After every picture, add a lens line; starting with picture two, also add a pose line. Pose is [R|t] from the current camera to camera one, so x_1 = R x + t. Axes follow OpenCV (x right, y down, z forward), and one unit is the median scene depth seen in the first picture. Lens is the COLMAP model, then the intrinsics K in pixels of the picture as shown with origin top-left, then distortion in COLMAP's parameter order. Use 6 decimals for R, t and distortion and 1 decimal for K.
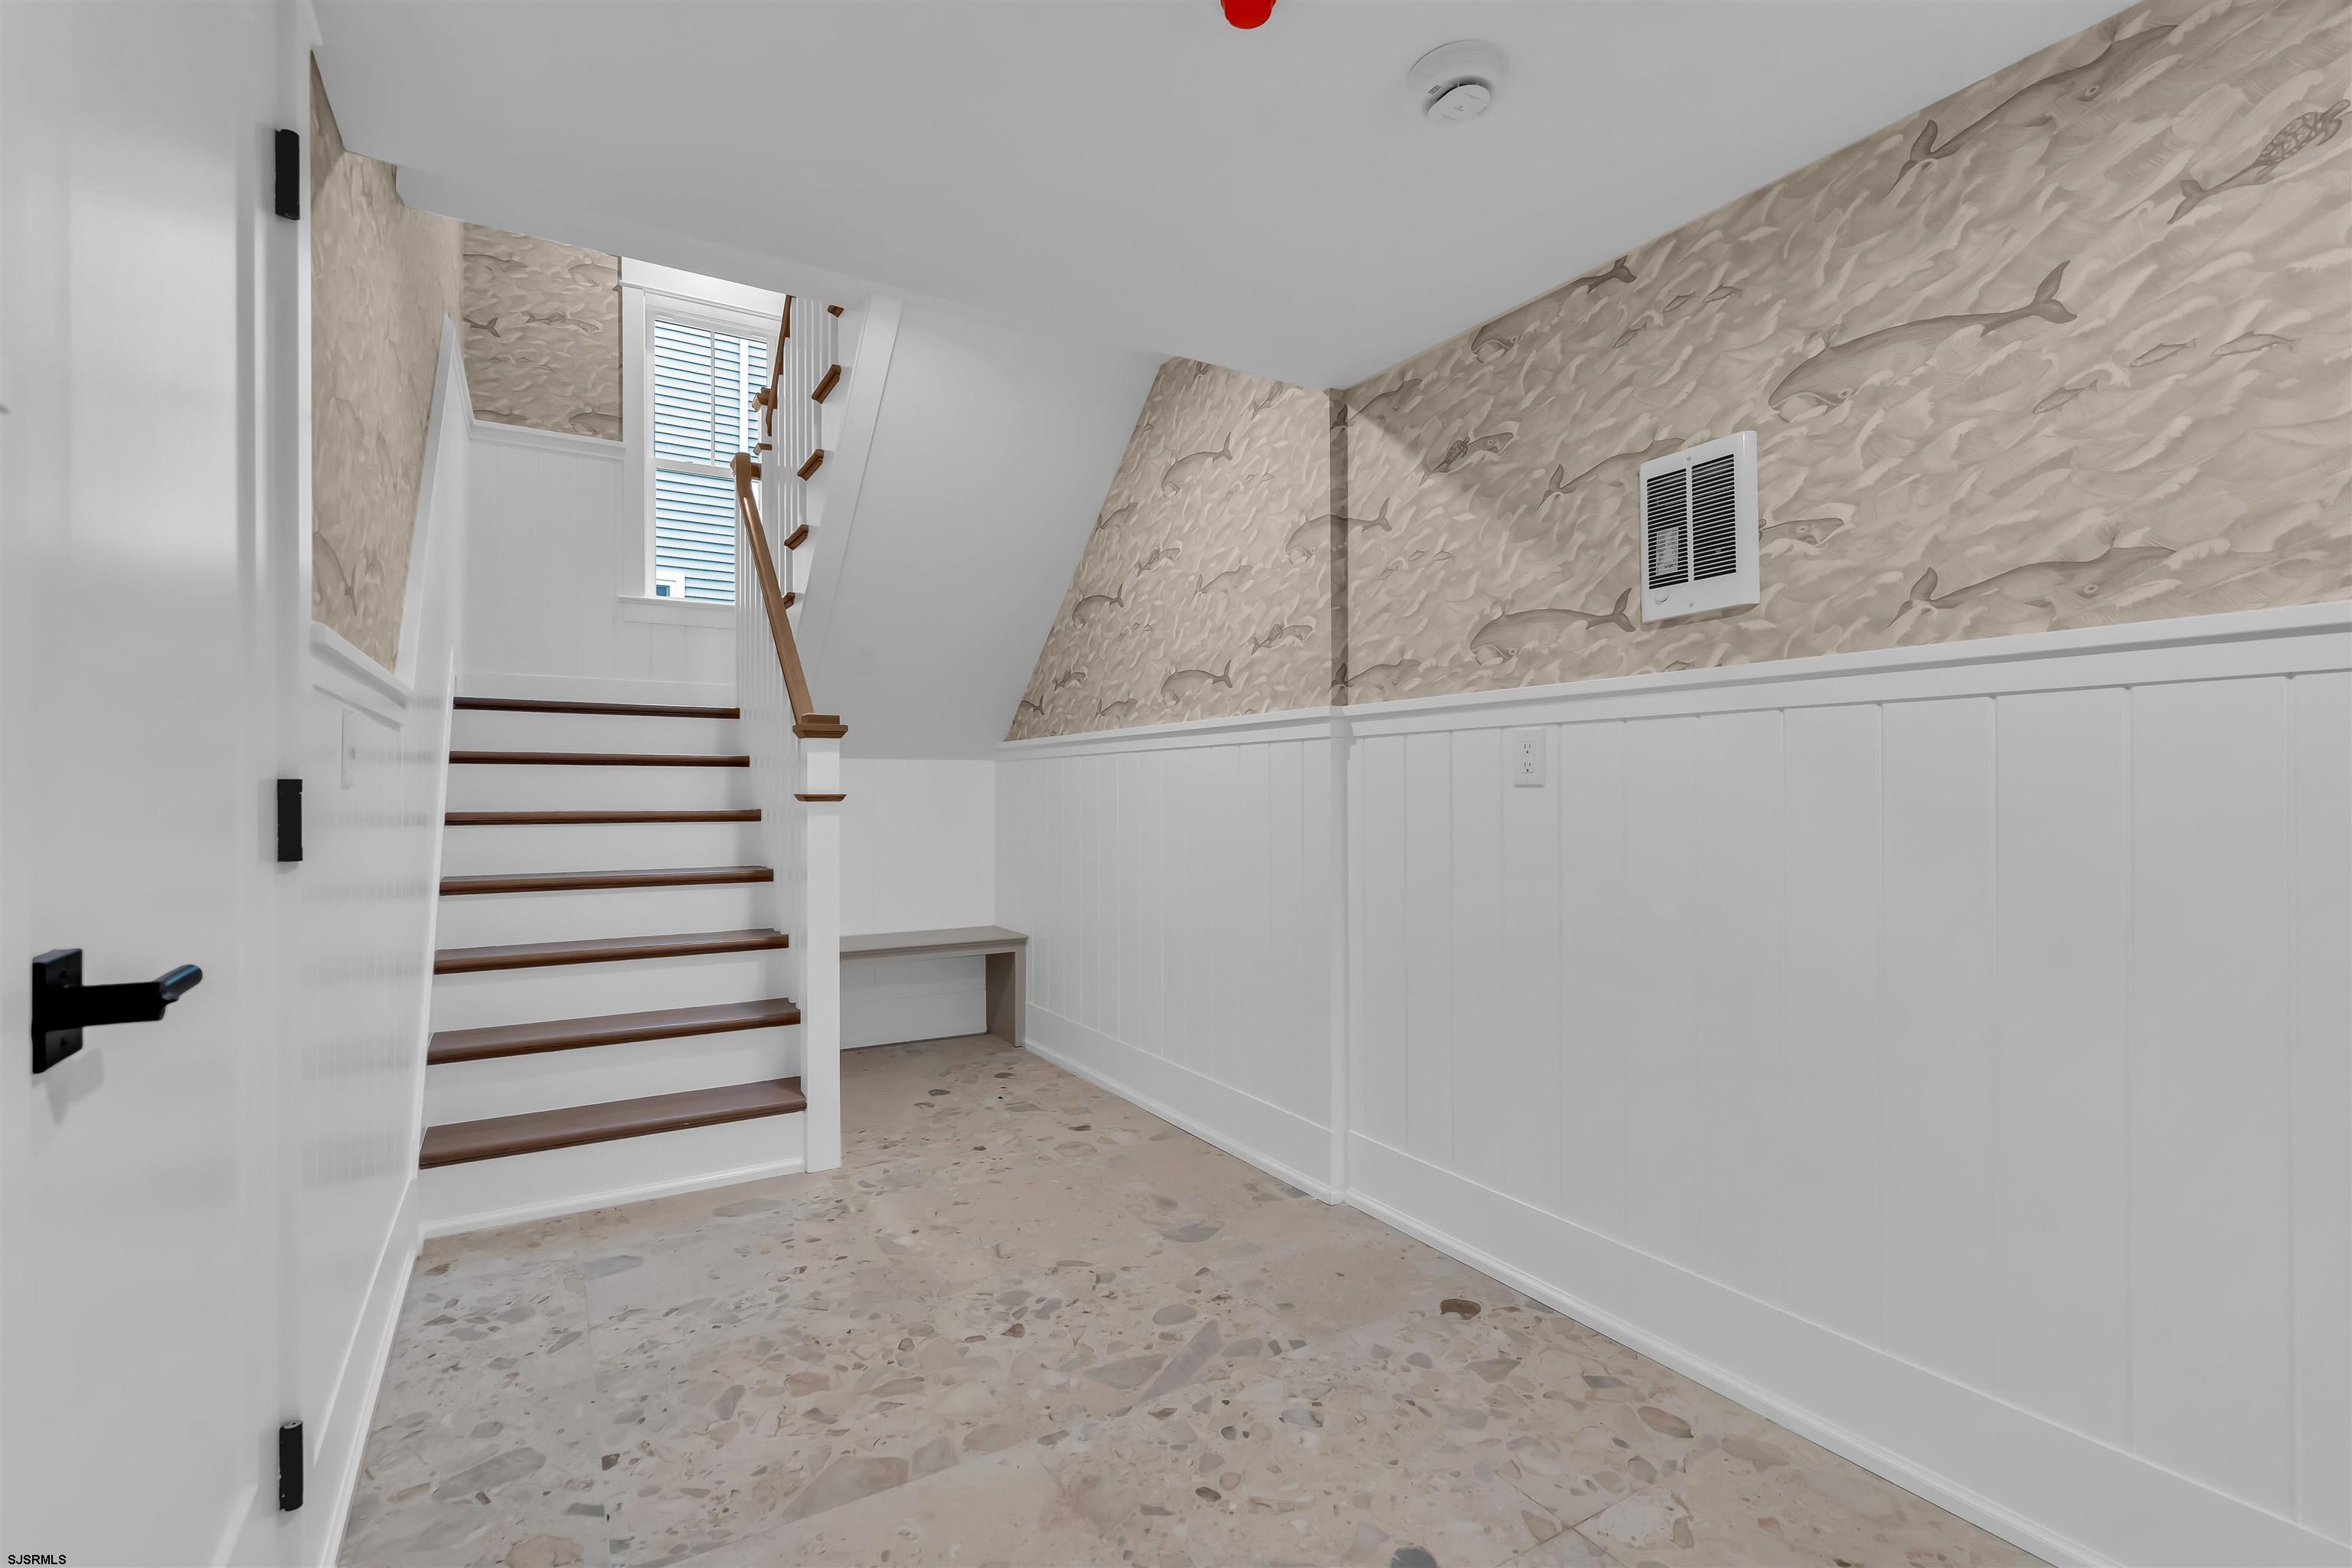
lens RADIAL K [[1067.9, 0, 1192.1], [0, 1067.9, 793.1], [0, 0, 1]] dist [-0.004131, 0.003576]
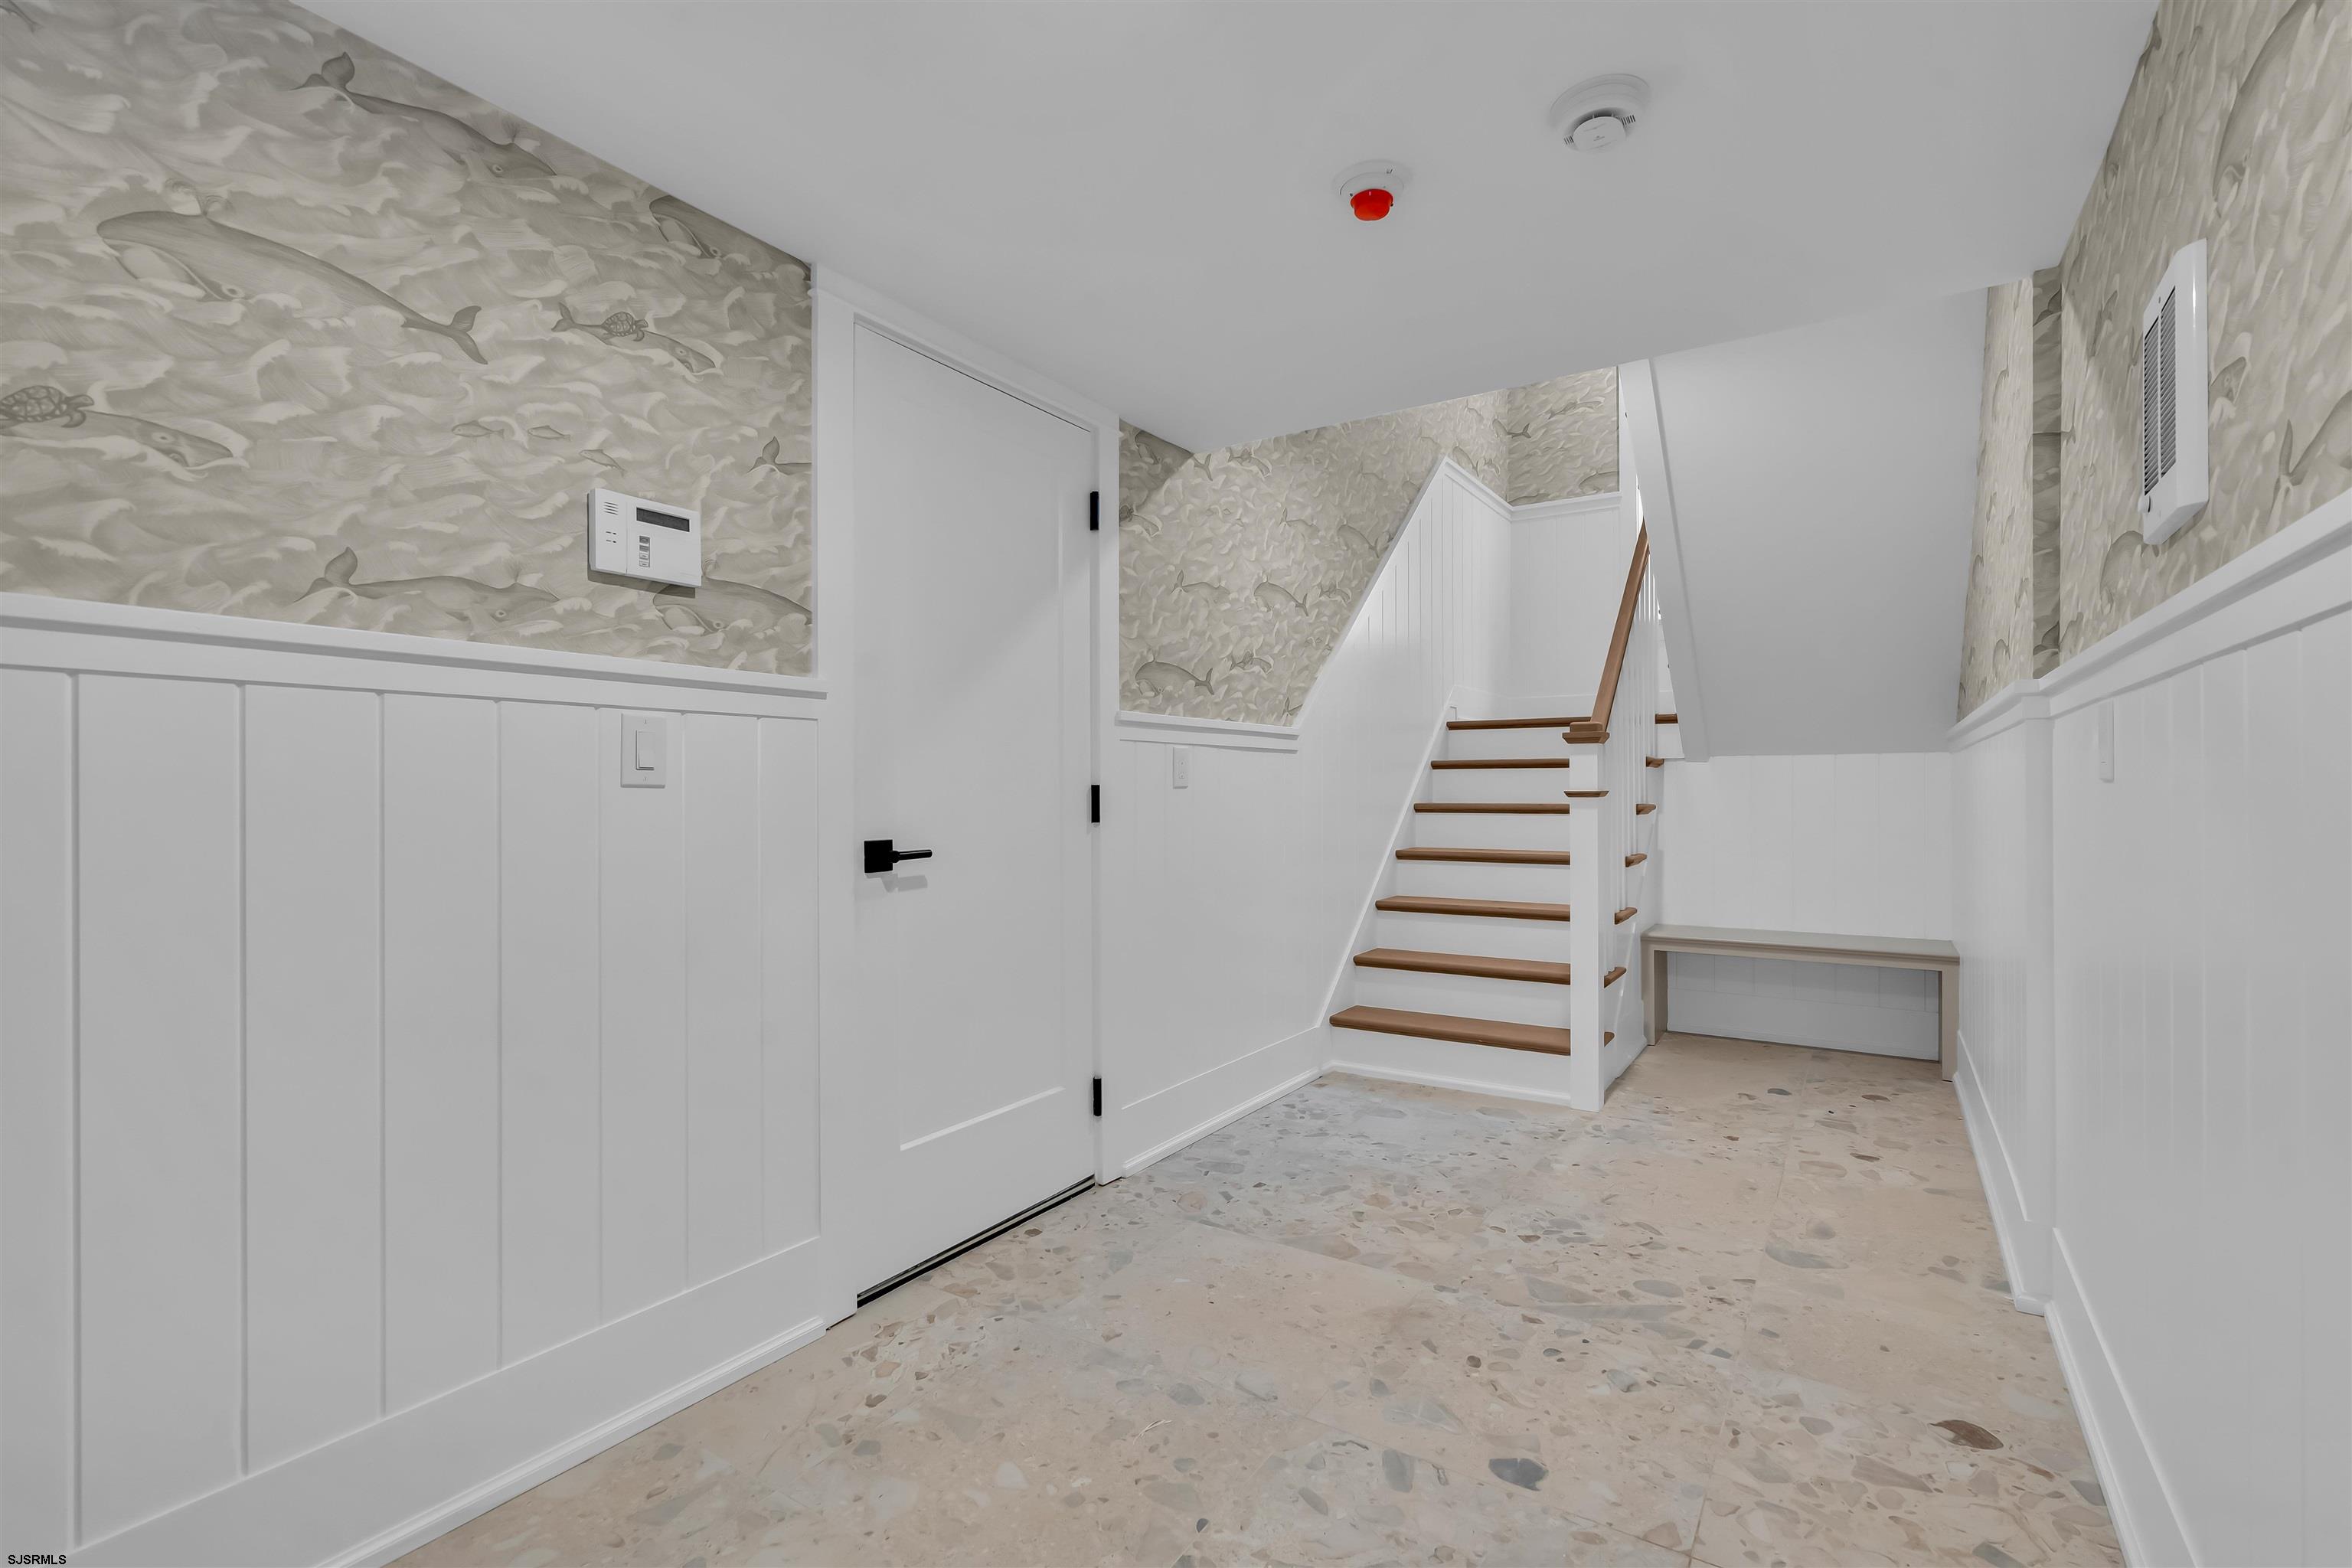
lens RADIAL K [[1067.9, 0, 1174.9], [0, 1067.9, 789.8], [0, 0, 1]] dist [-0.004131, 0.003576]
pose [[0.426517, -0.000861, -0.904479, 0.761589], [0.001335, 0.999999, -0.000322, -0.000688], [0.904478, -0.001070, 0.426518, 0.128729]]
